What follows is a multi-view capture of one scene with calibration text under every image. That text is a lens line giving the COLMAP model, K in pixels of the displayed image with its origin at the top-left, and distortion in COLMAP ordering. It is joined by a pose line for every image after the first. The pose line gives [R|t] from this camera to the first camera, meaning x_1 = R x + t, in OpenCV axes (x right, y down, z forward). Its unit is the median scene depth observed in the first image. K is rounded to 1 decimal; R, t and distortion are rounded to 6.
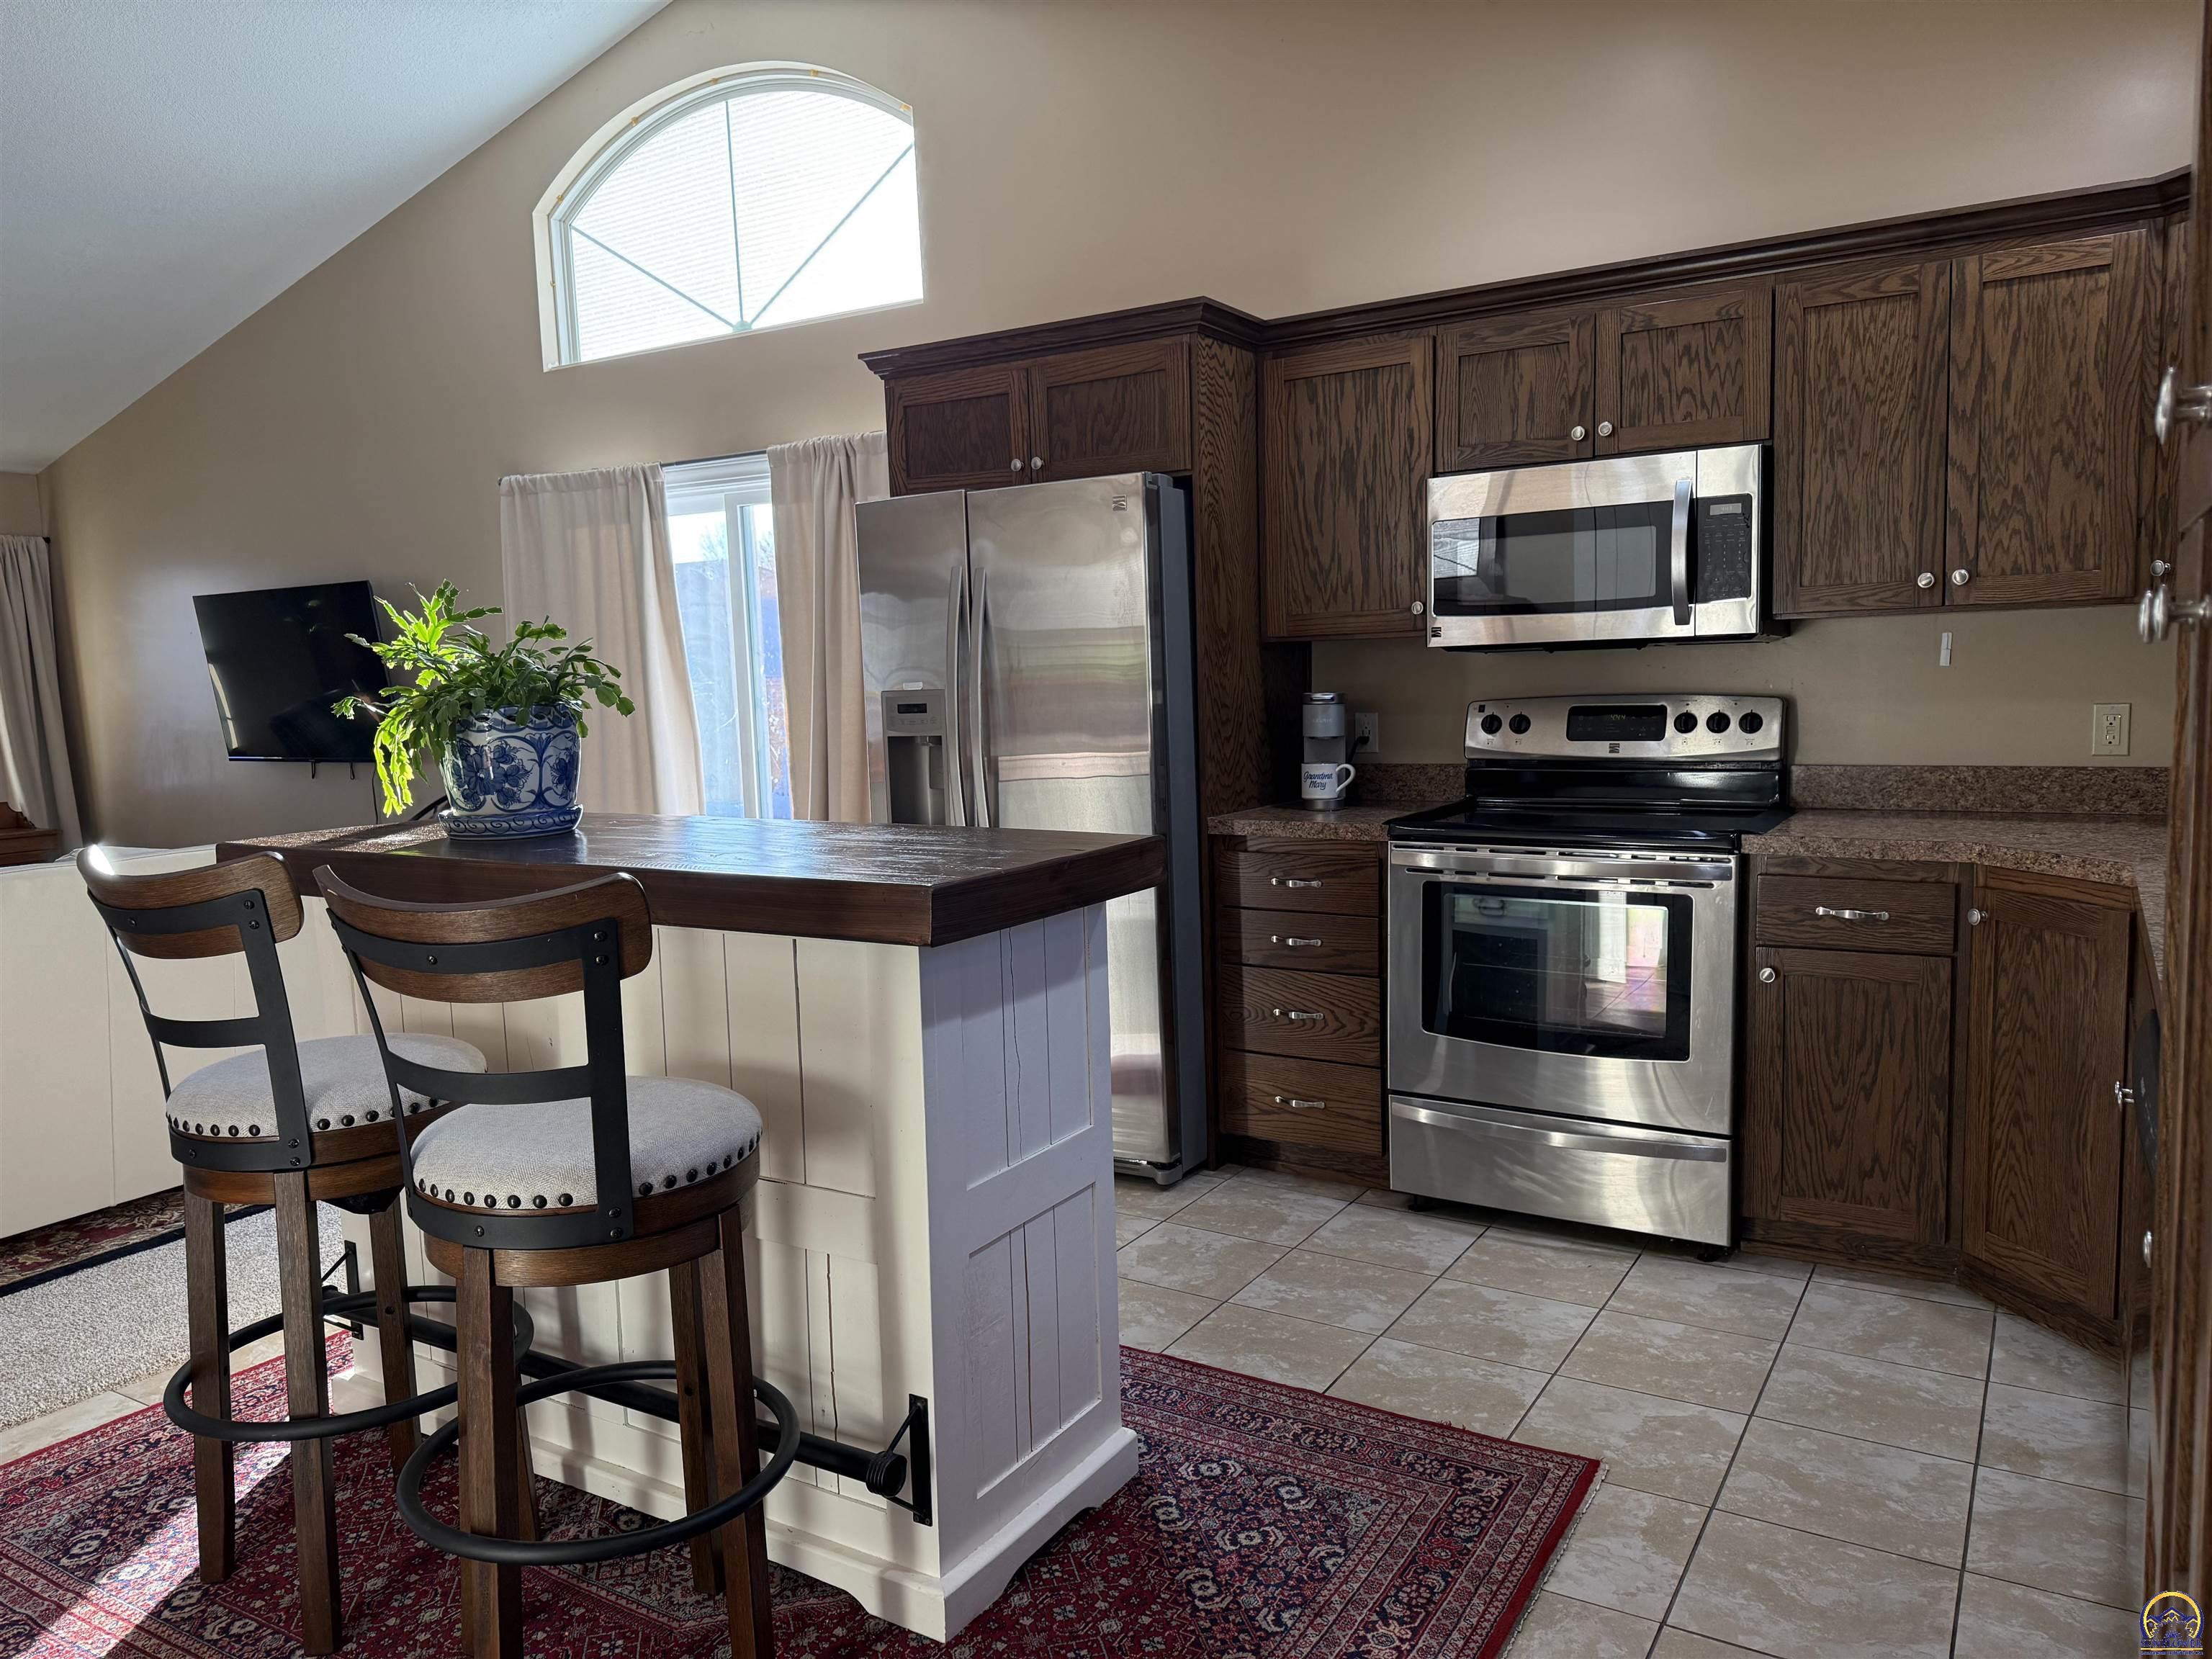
lens RADIAL K [[1539.6, 0, 1101.8], [0, 1539.6, 818.4], [0, 0, 1]] dist [0.048018, -0.014534]
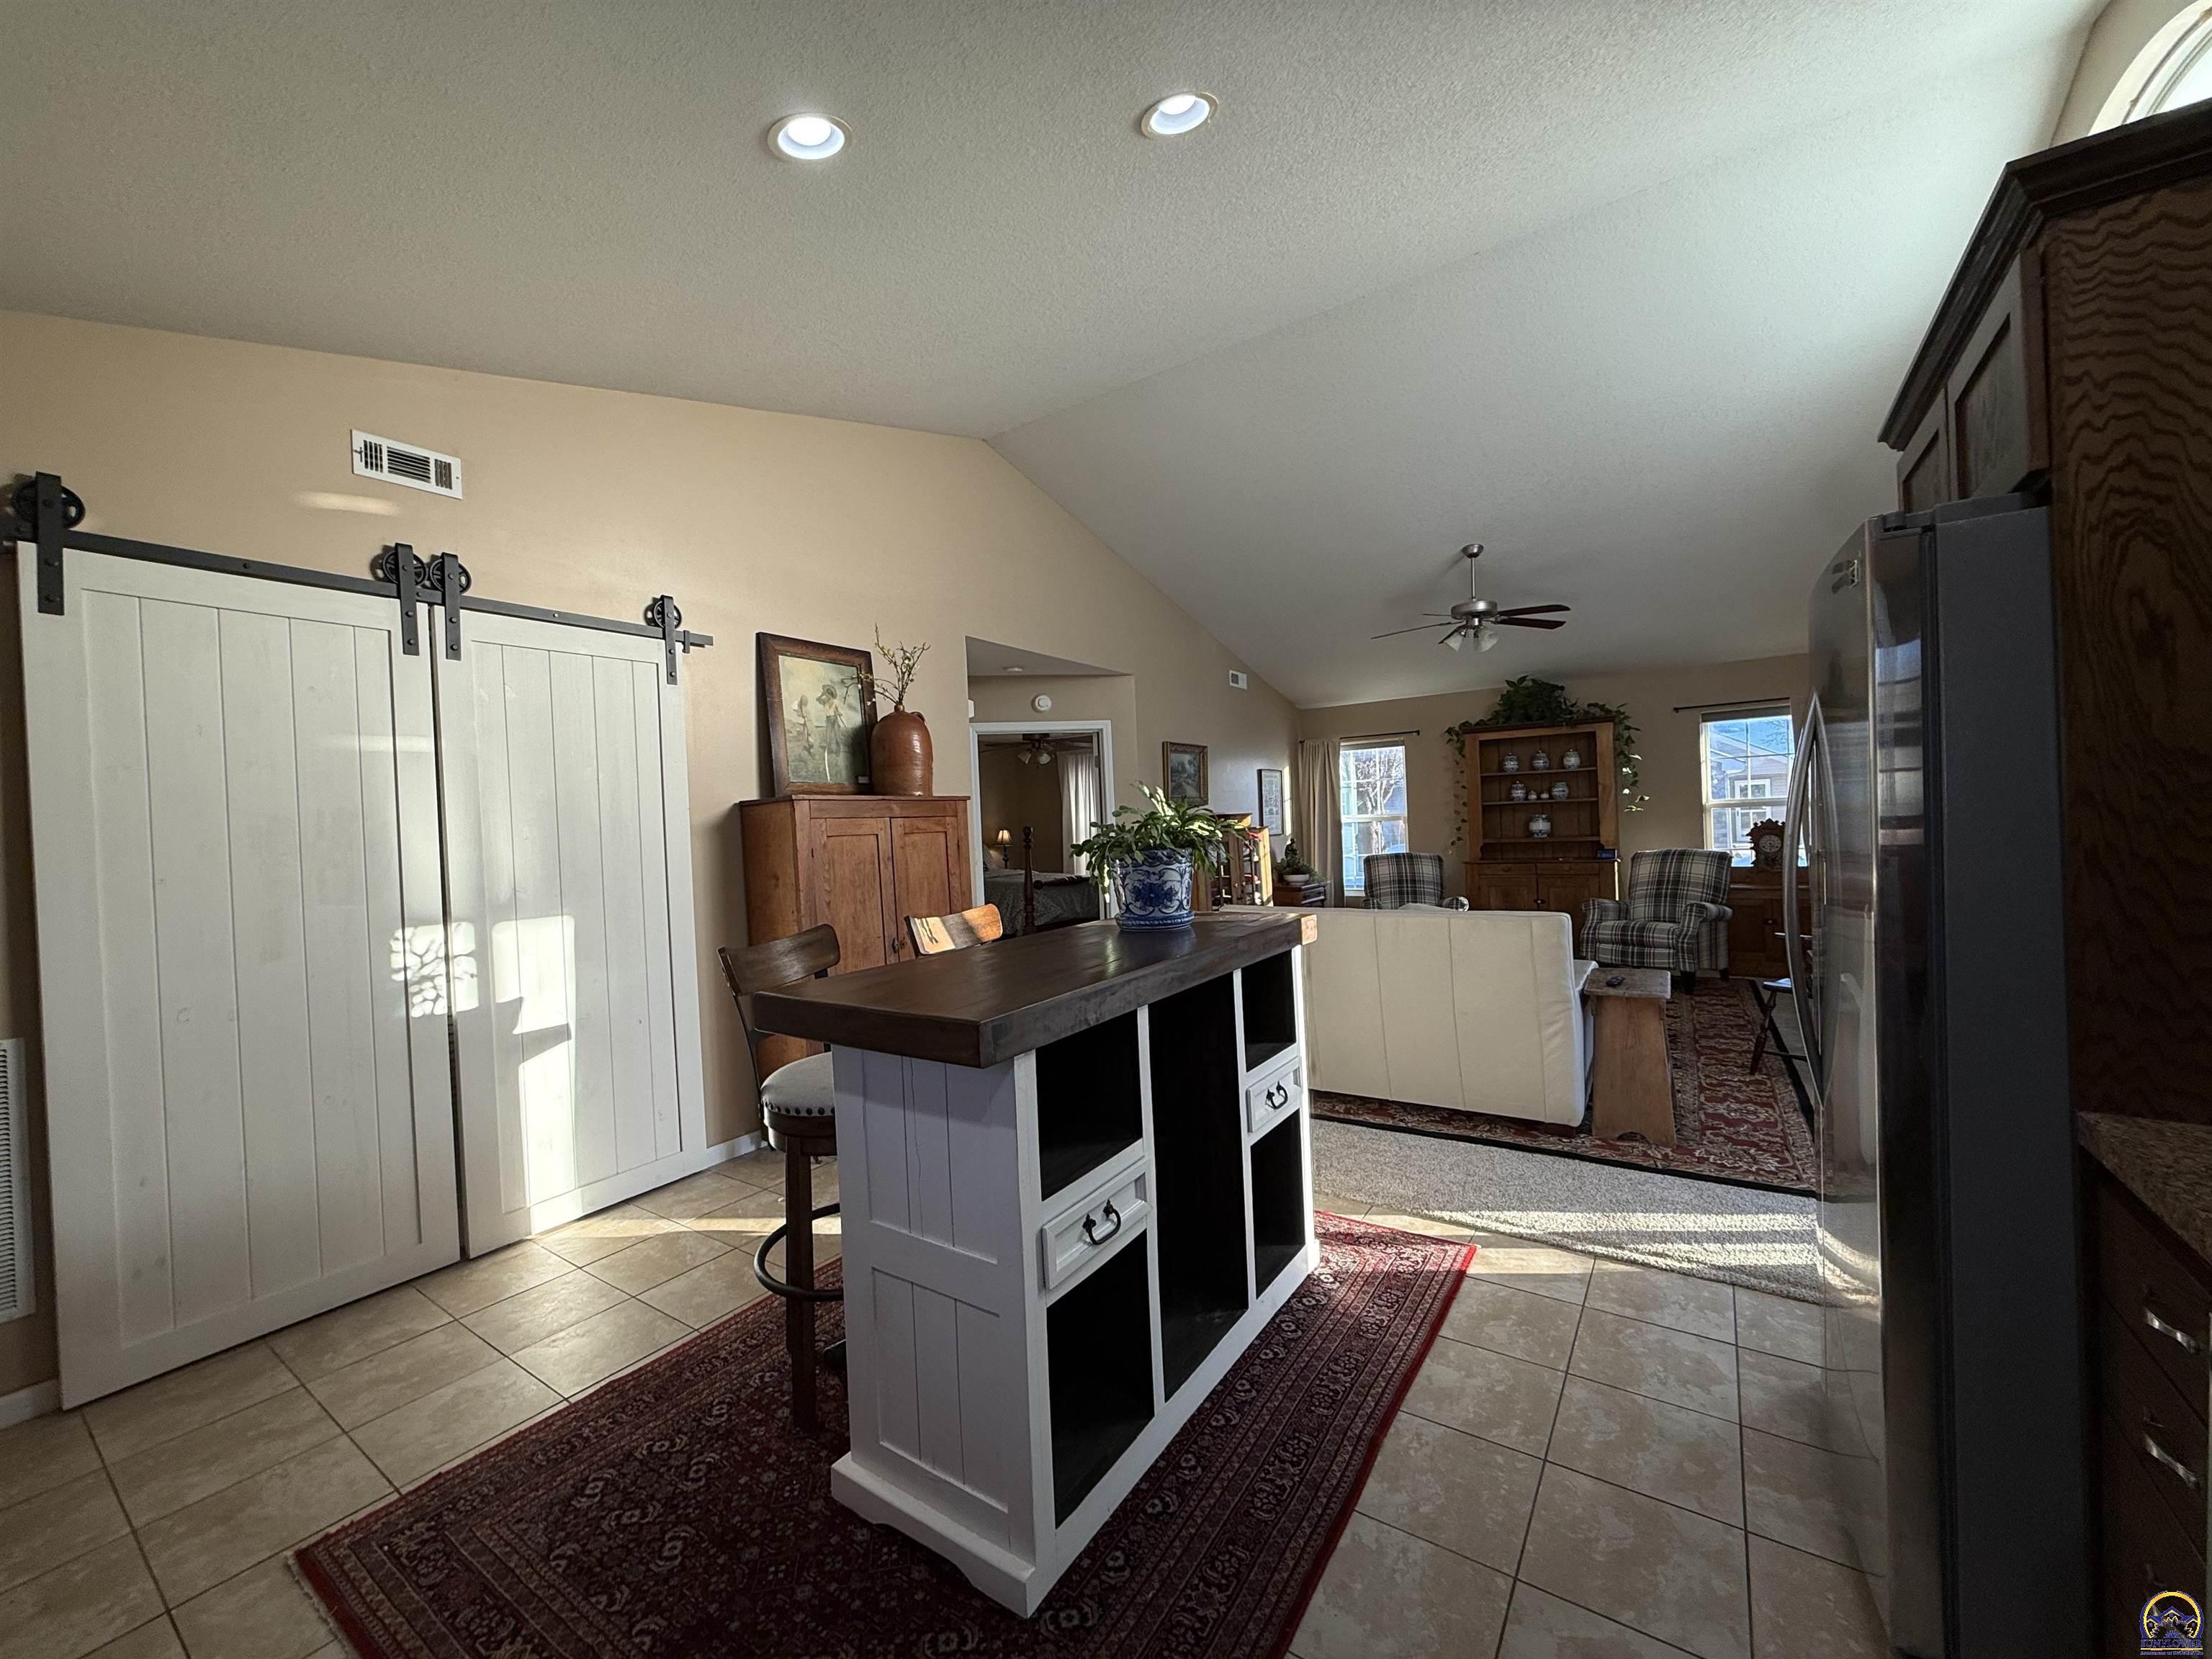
lens RADIAL K [[883.4, 0, 1097.7], [0, 883.4, 832.7], [0, 0, 1]] dist [0.003735, 0.000225]
pose [[-0.037176, 0.049559, -0.998079, 0.260964], [-0.060723, 0.996812, 0.051758, -0.063562], [0.997462, 0.062530, -0.034049, 0.453547]]
